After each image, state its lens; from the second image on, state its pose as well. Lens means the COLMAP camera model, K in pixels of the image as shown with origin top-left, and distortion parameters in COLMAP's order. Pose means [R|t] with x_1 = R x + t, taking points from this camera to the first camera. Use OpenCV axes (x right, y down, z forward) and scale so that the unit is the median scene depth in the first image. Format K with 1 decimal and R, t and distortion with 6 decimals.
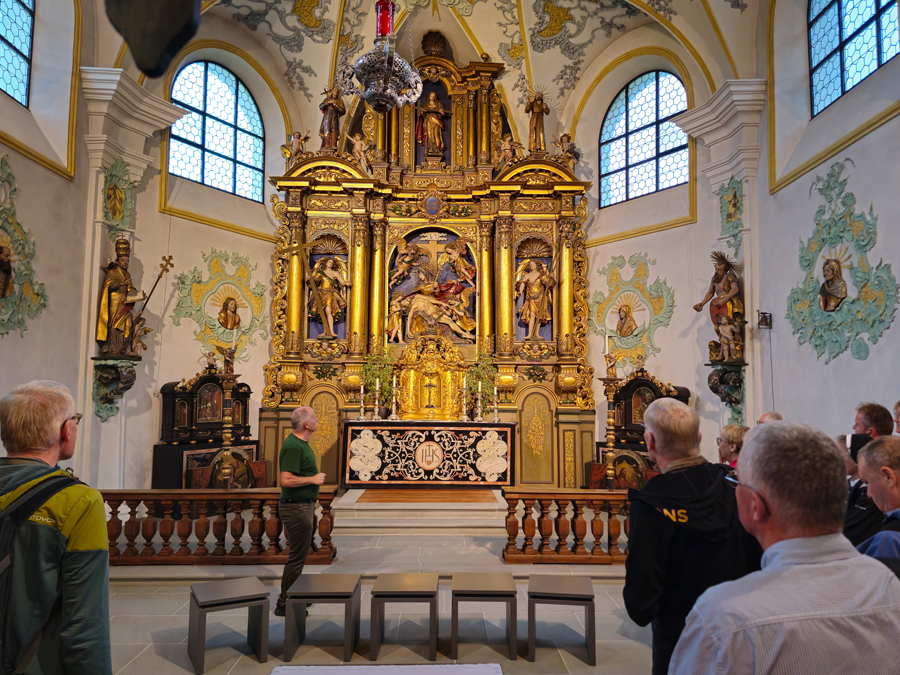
lens RADIAL K [[594.0, 0, 447.6], [0, 594.0, 346.9], [0, 0, 1]] dist [0.052207, -0.047918]
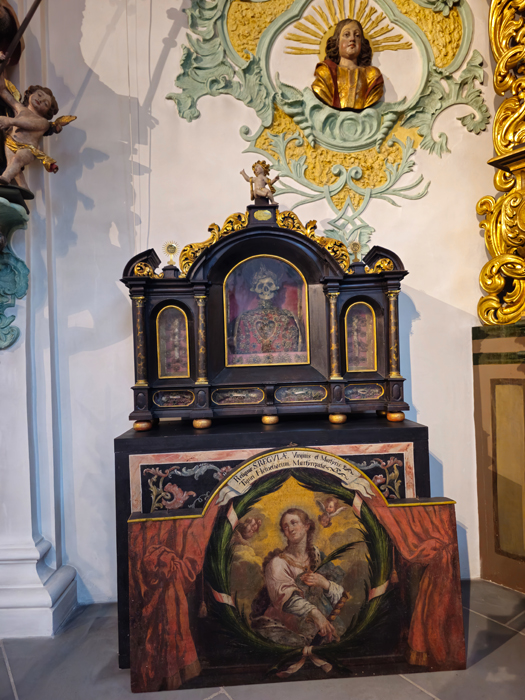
lens RADIAL K [[462.0, 0, 263.0], [0, 462.0, 355.2], [0, 0, 1]] dist [0.052207, -0.047918]
pose [[0.558743, -0.028315, -0.828857, -0.177457], [0.103158, 0.994028, 0.035582, 0.109589], [0.822900, -0.105384, 0.558327, 0.845878]]
